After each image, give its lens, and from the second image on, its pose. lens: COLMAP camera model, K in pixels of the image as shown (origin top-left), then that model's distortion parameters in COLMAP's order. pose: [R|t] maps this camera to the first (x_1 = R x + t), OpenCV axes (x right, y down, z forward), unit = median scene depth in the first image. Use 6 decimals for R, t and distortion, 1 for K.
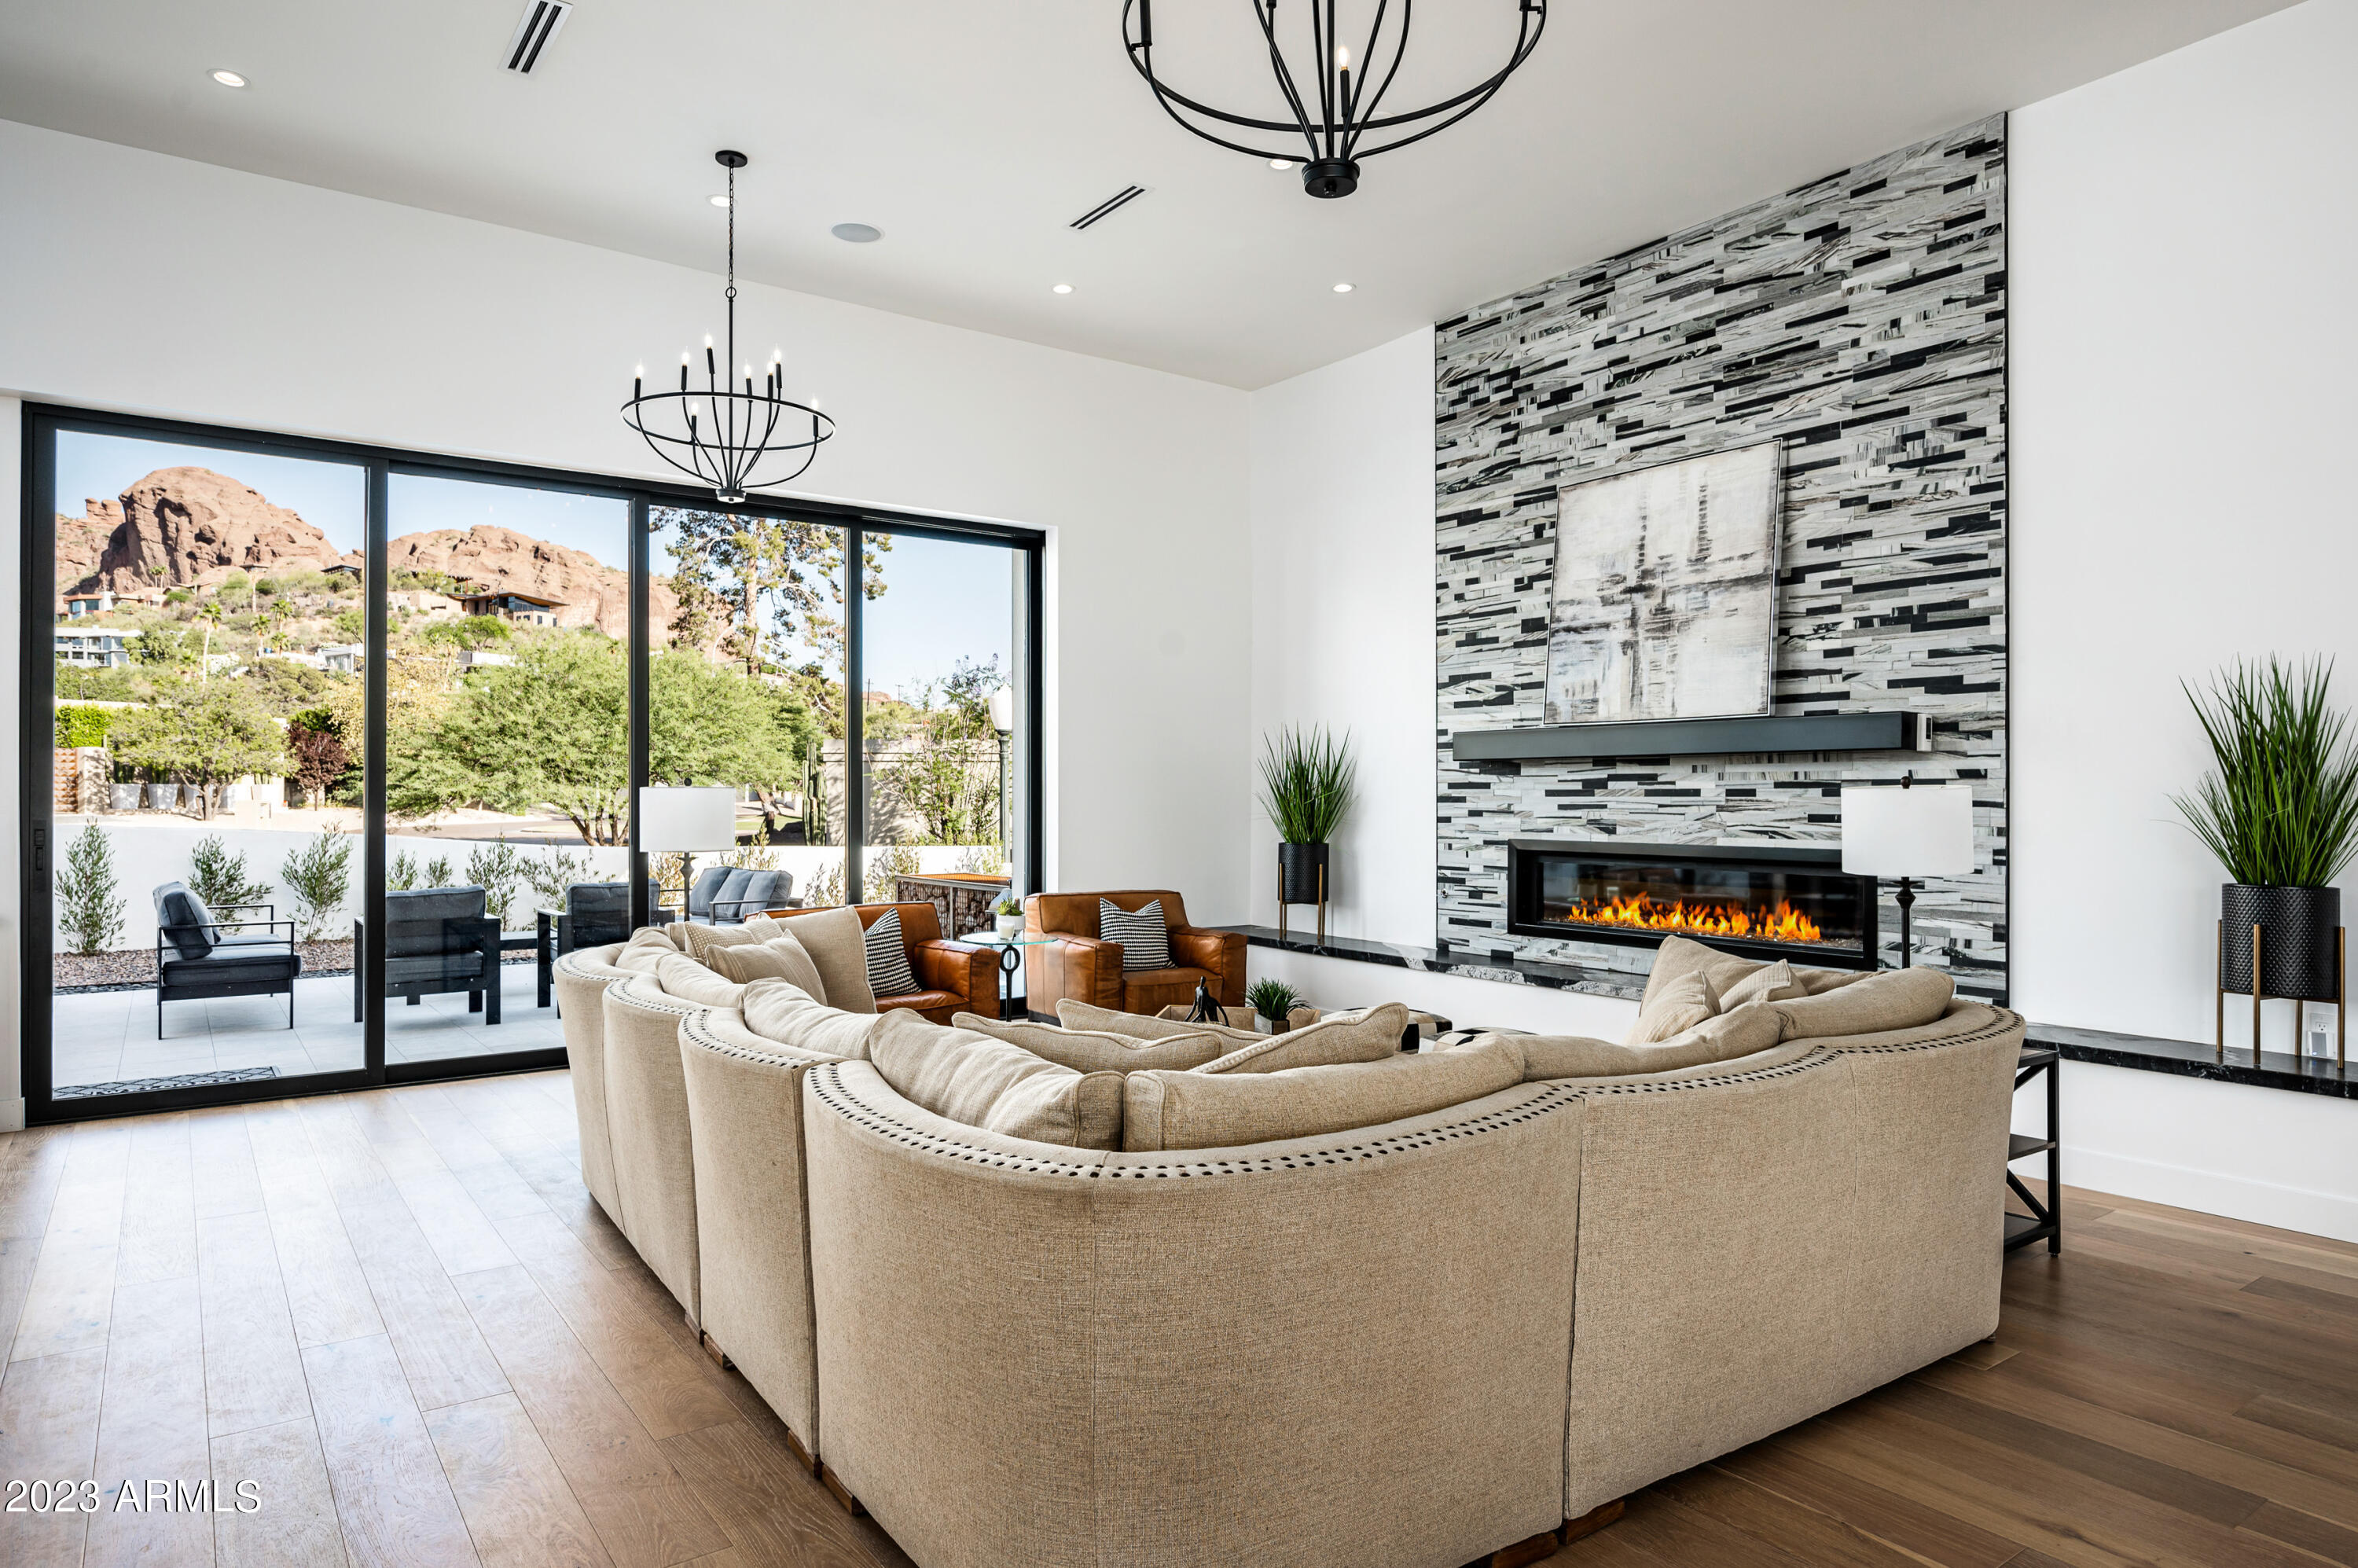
lens RADIAL K [[1386.0, 0, 1198.7], [0, 1386.0, 792.5], [0, 0, 1]] dist [-0.000890, -0.001760]
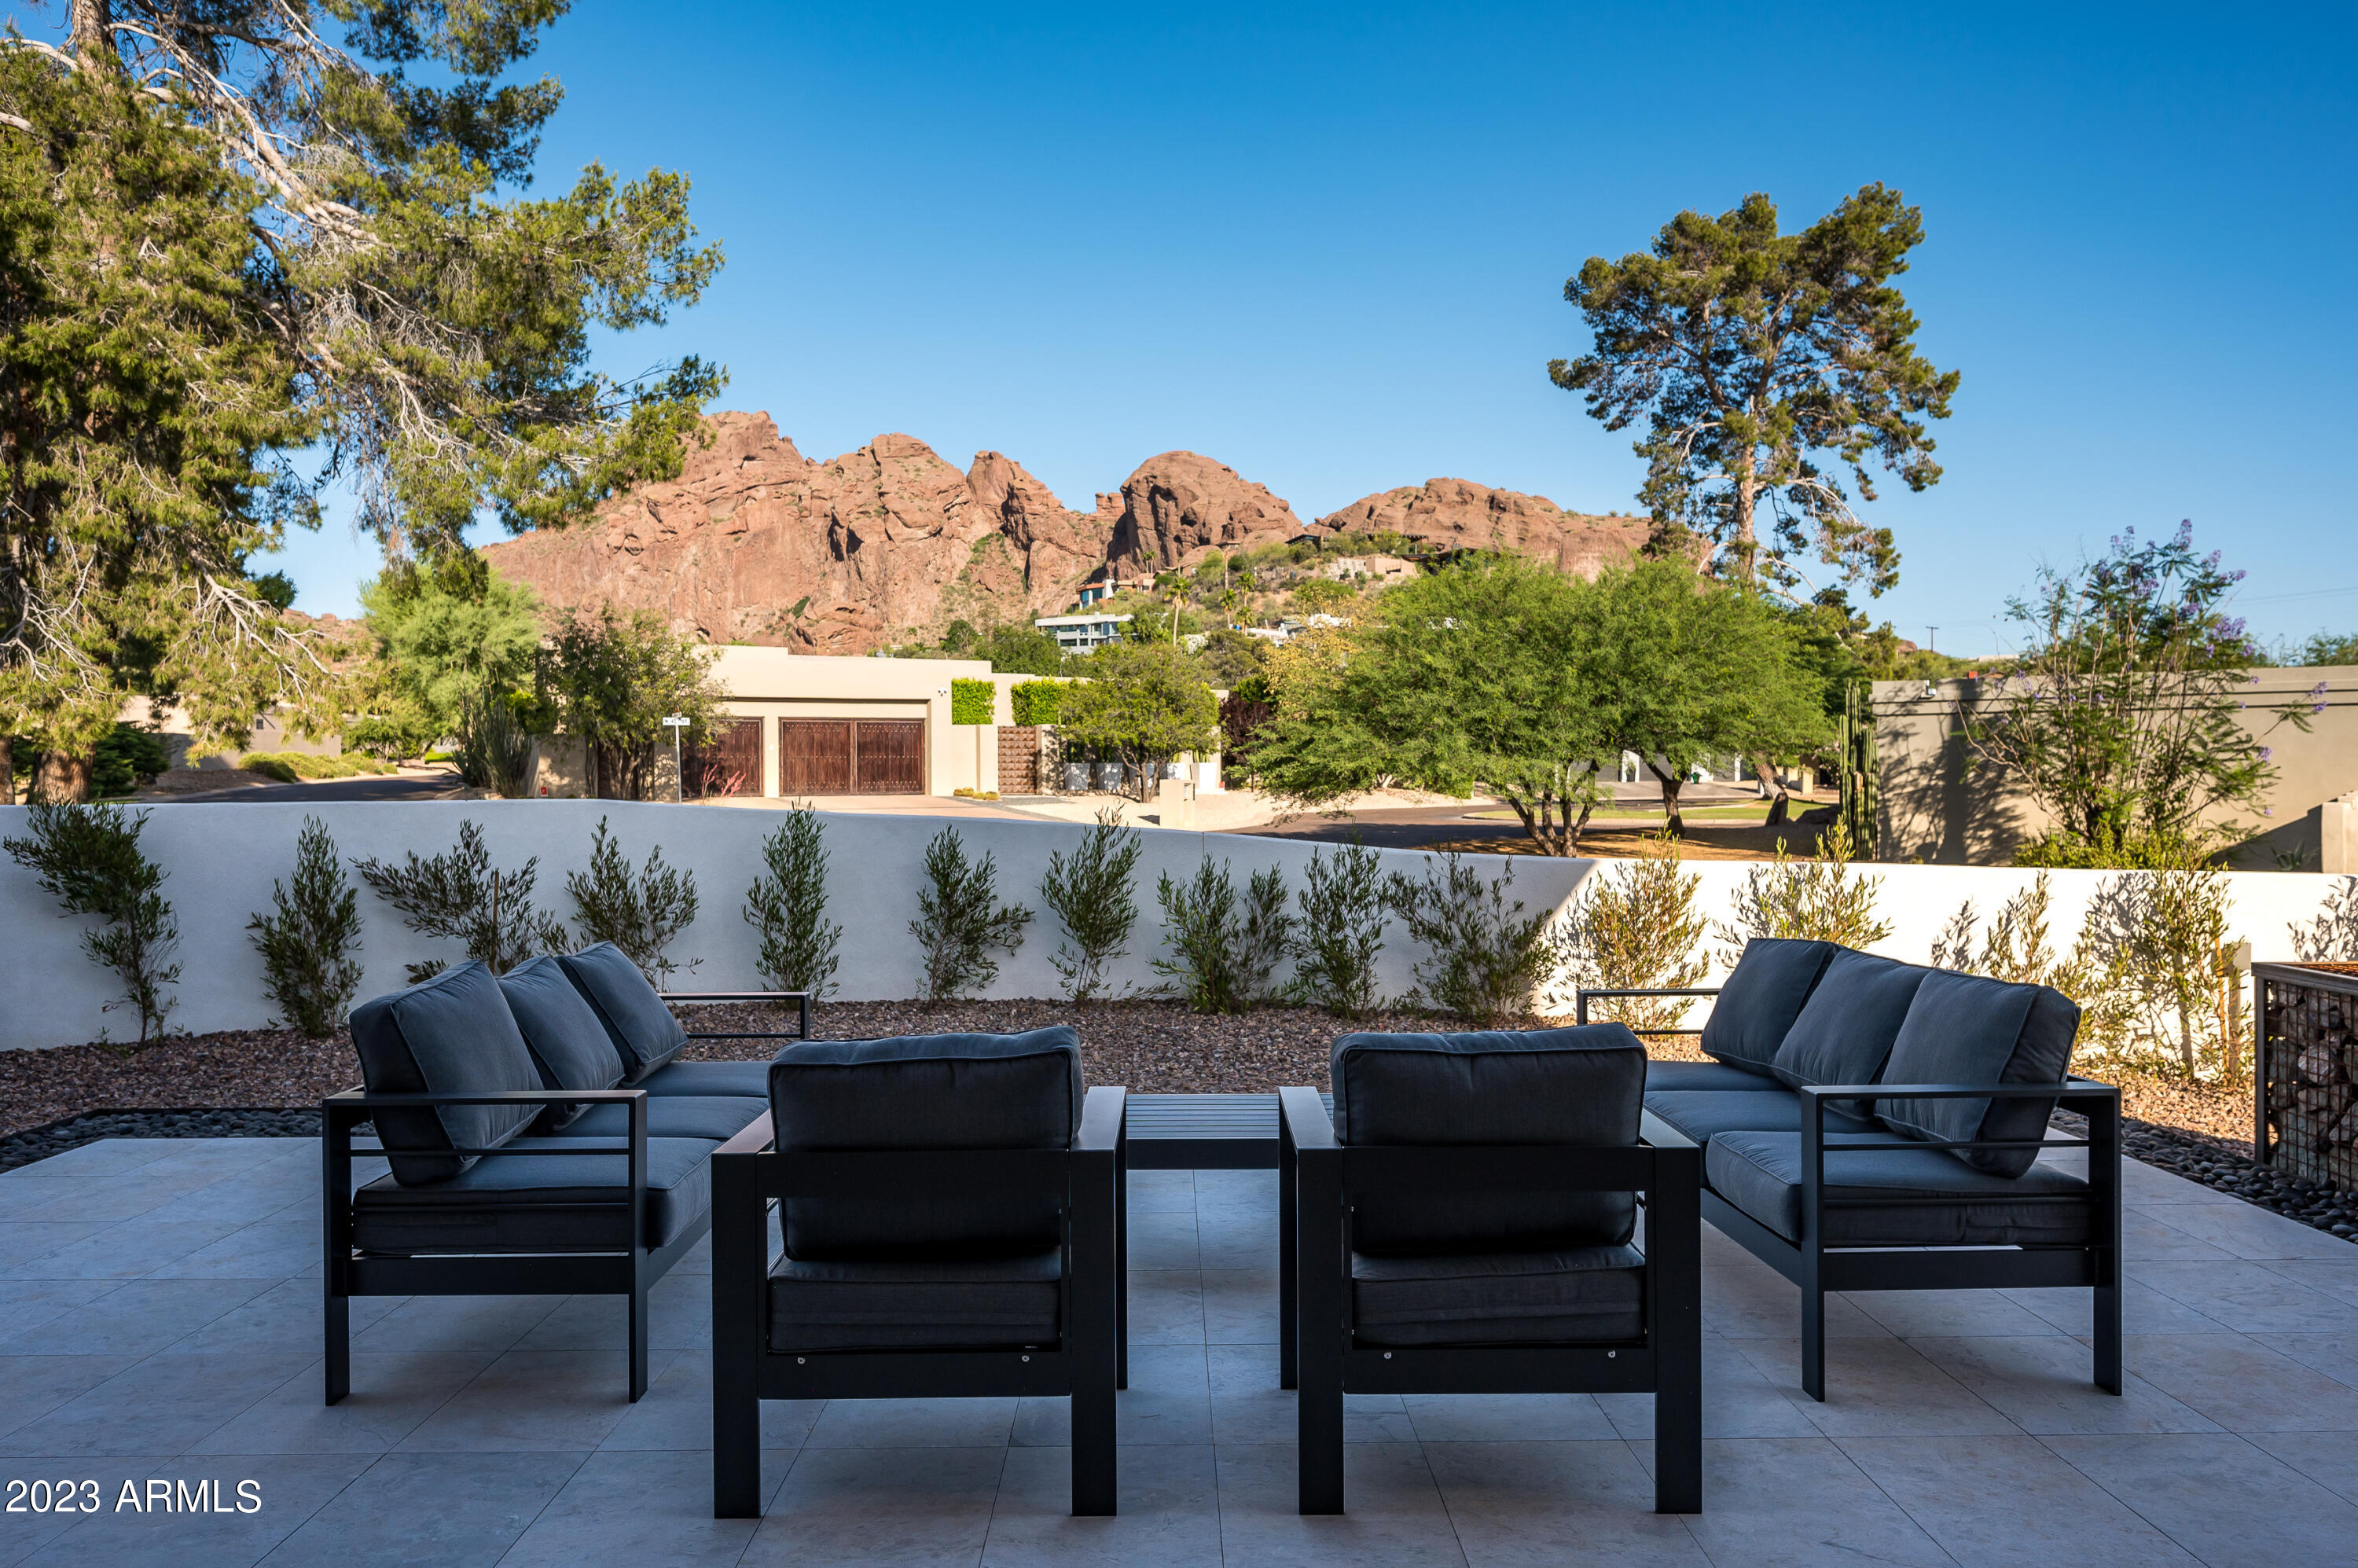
lens RADIAL K [[1674.0, 0, 1202.5], [0, 1674.0, 793.6], [0, 0, 1]] dist [0.007937, 0.001639]
pose [[0.814564, 0.001087, -0.580072, -0.311014], [0.006641, 0.999915, 0.011200, 0.013715], [0.580035, -0.012976, 0.814488, 0.787264]]
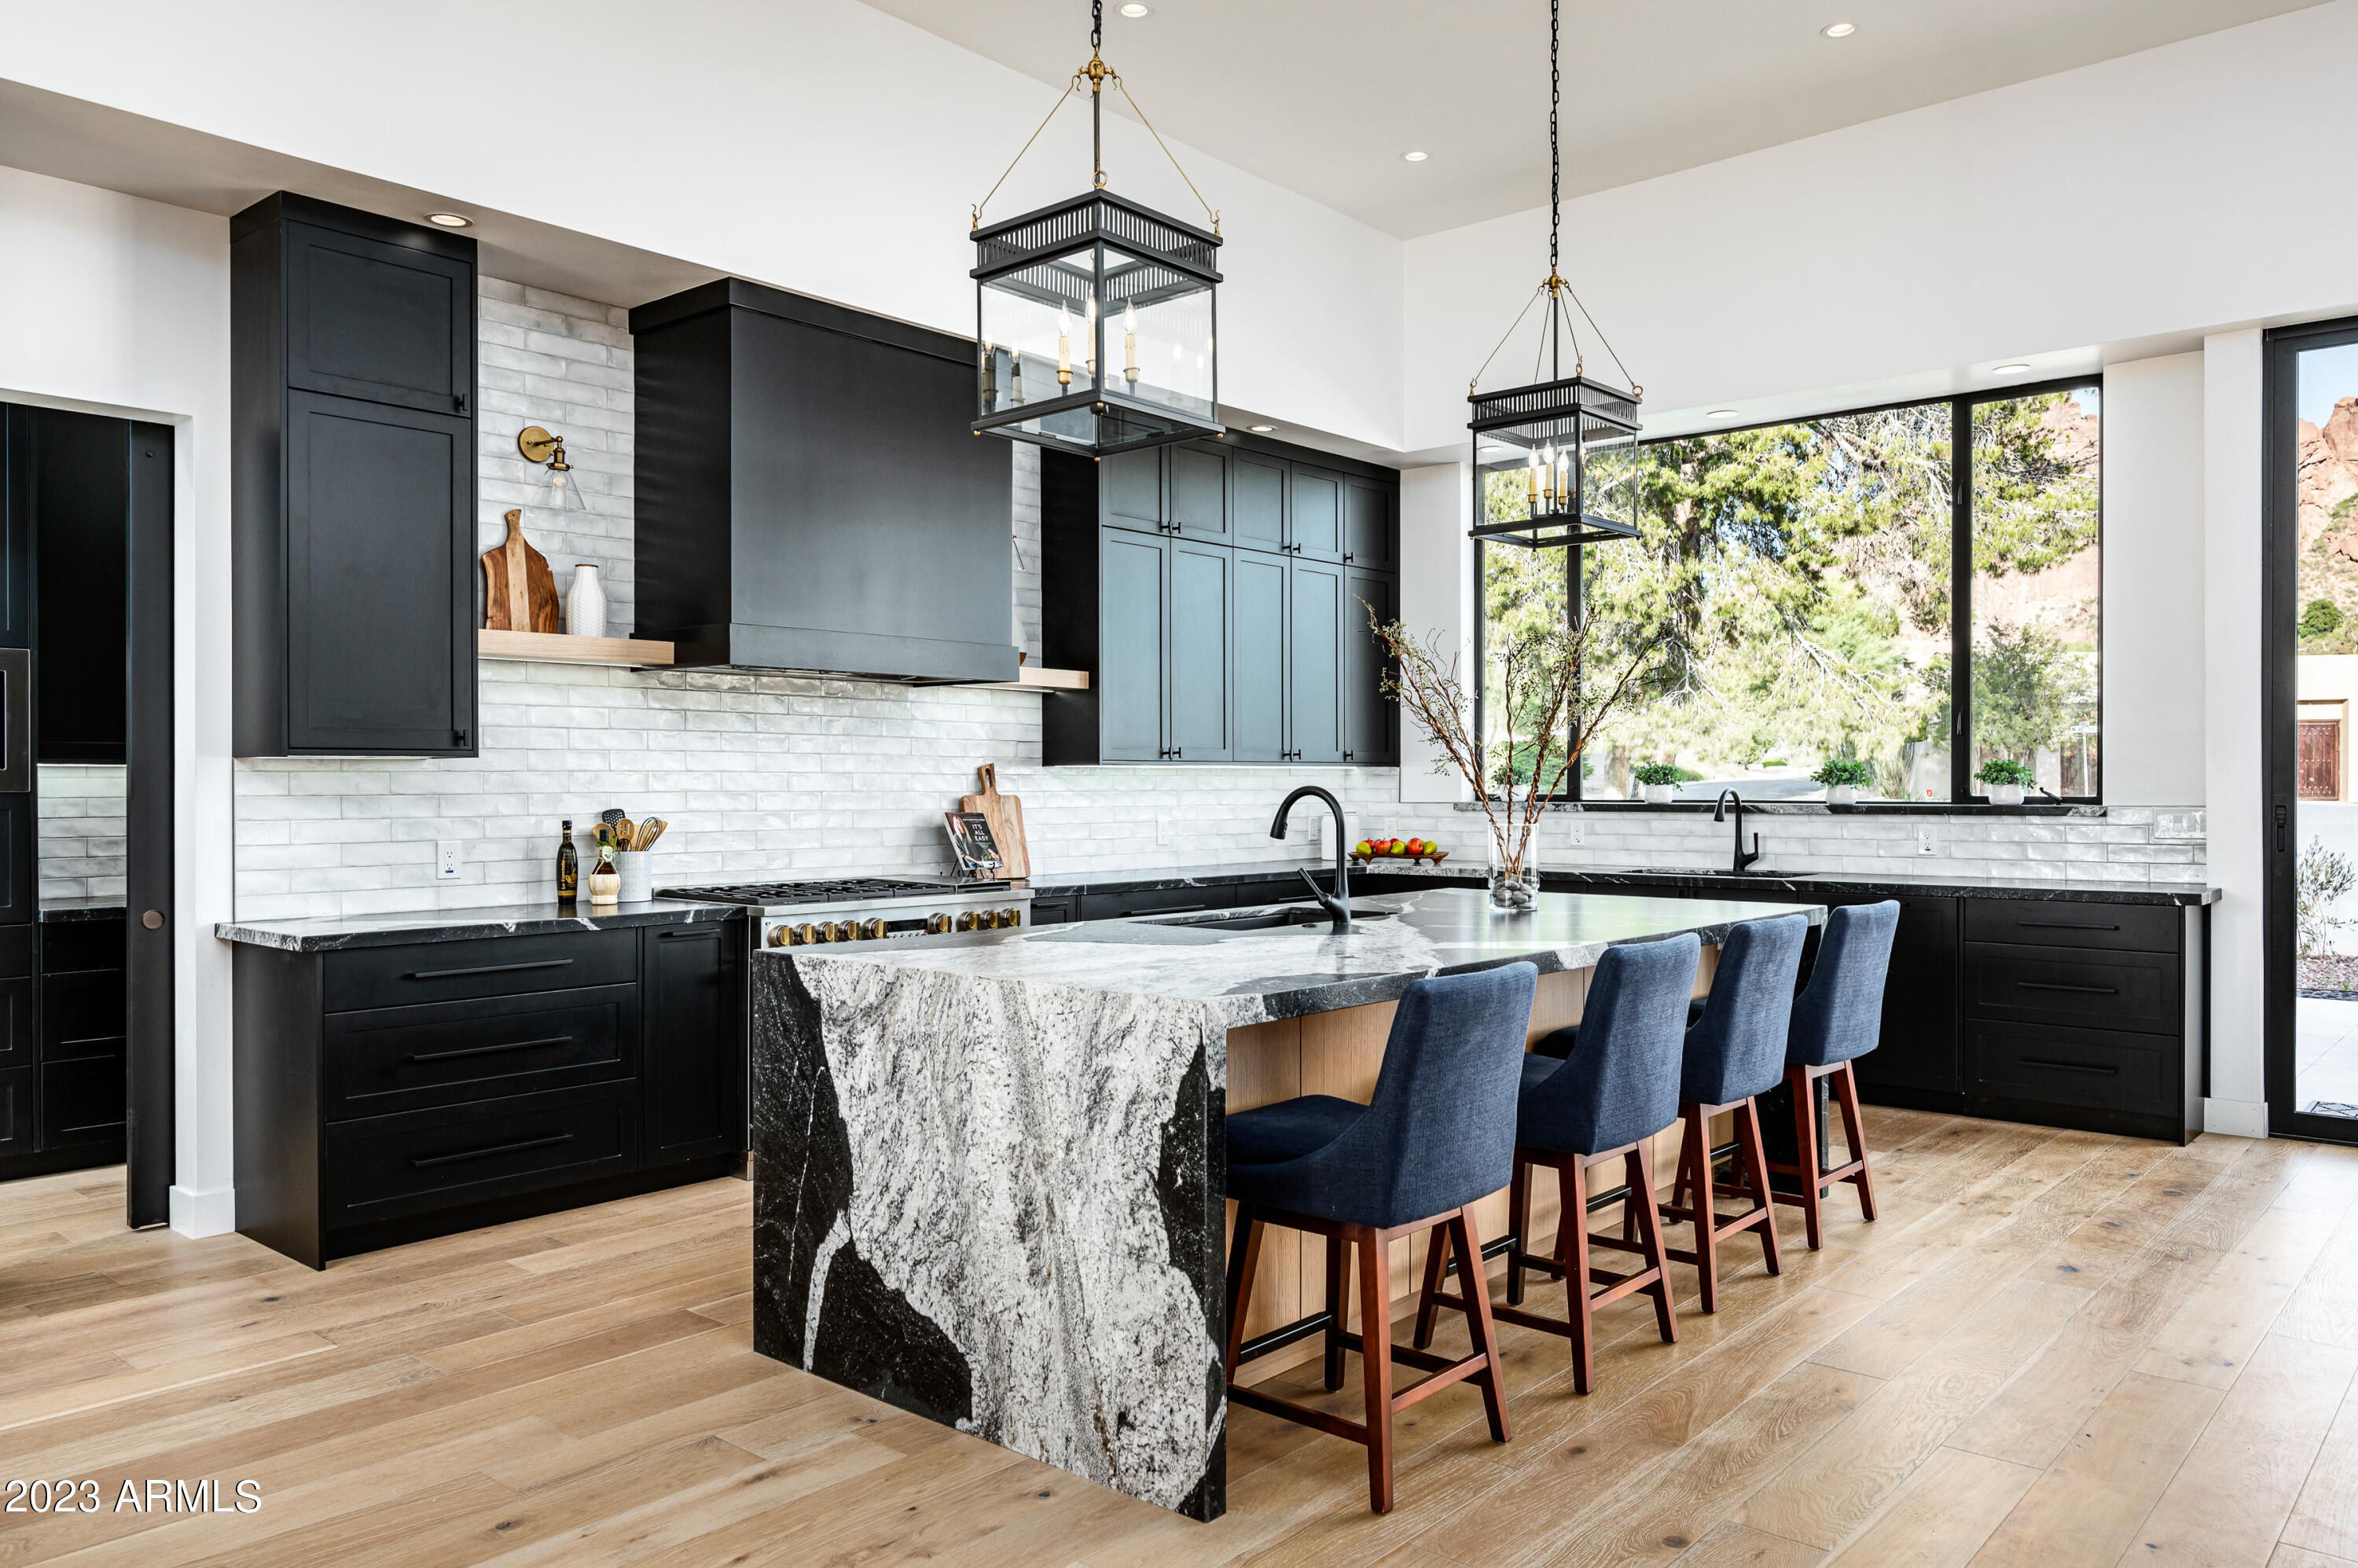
lens RADIAL K [[1671.5, 0, 1191.6], [0, 1671.5, 771.3], [0, 0, 1]] dist [-0.004549, -0.000407]
pose [[0.218611, -0.008541, -0.975775, 0.036737], [0.002992, 0.999963, -0.008082, 0.008765], [0.975808, -0.001152, 0.218628, 0.065321]]
